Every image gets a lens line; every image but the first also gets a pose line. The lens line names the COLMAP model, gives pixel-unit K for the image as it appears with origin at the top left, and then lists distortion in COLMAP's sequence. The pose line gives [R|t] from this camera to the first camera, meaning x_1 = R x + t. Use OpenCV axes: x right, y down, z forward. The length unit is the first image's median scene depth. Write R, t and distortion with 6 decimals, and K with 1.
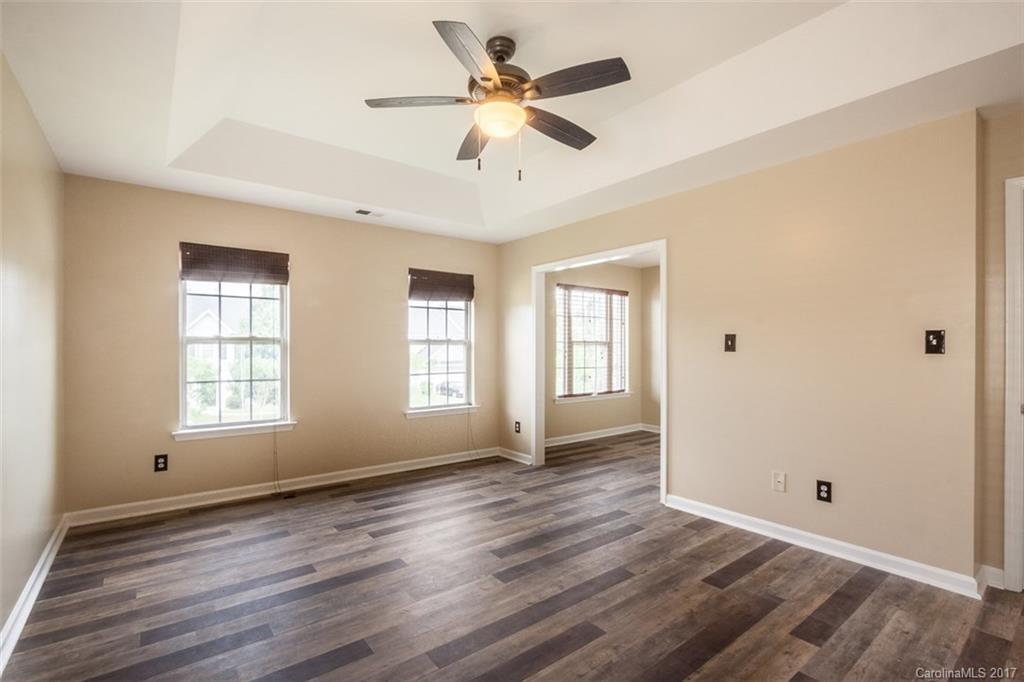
lens RADIAL K [[468.4, 0, 518.4], [0, 468.4, 346.7], [0, 0, 1]] dist [-0.026887, 0.003340]
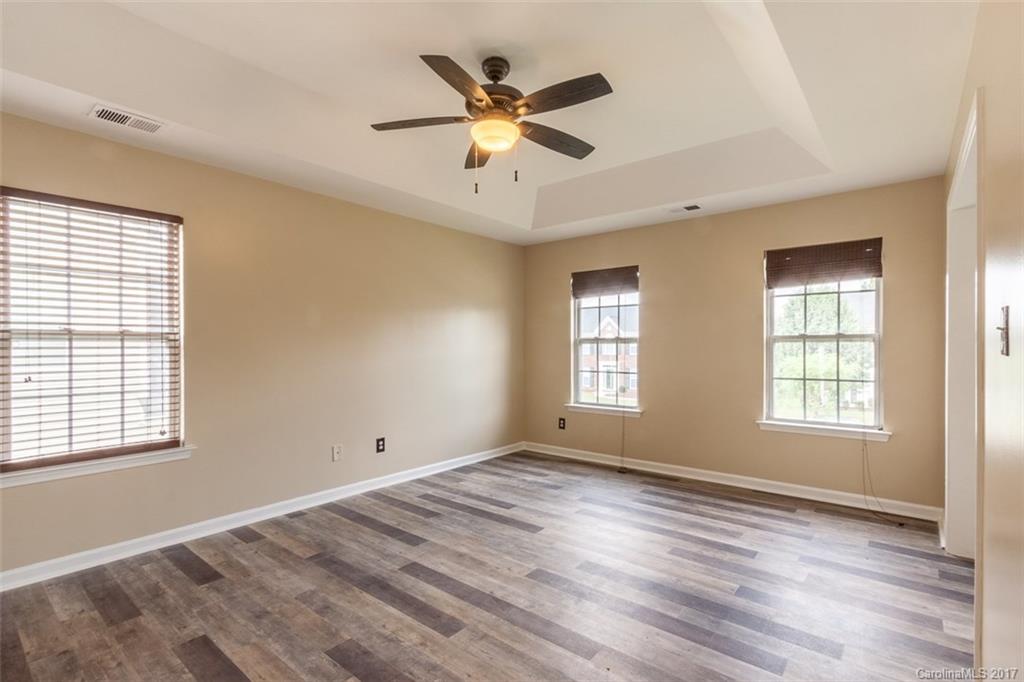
lens RADIAL K [[468.4, 0, 520.6], [0, 468.4, 345.7], [0, 0, 1]] dist [-0.026887, 0.003340]
pose [[0.219167, -0.002703, -0.975684, 0.373273], [0.005435, 0.999984, -0.001549, 0.000843], [0.975672, -0.004964, 0.219178, 0.296456]]
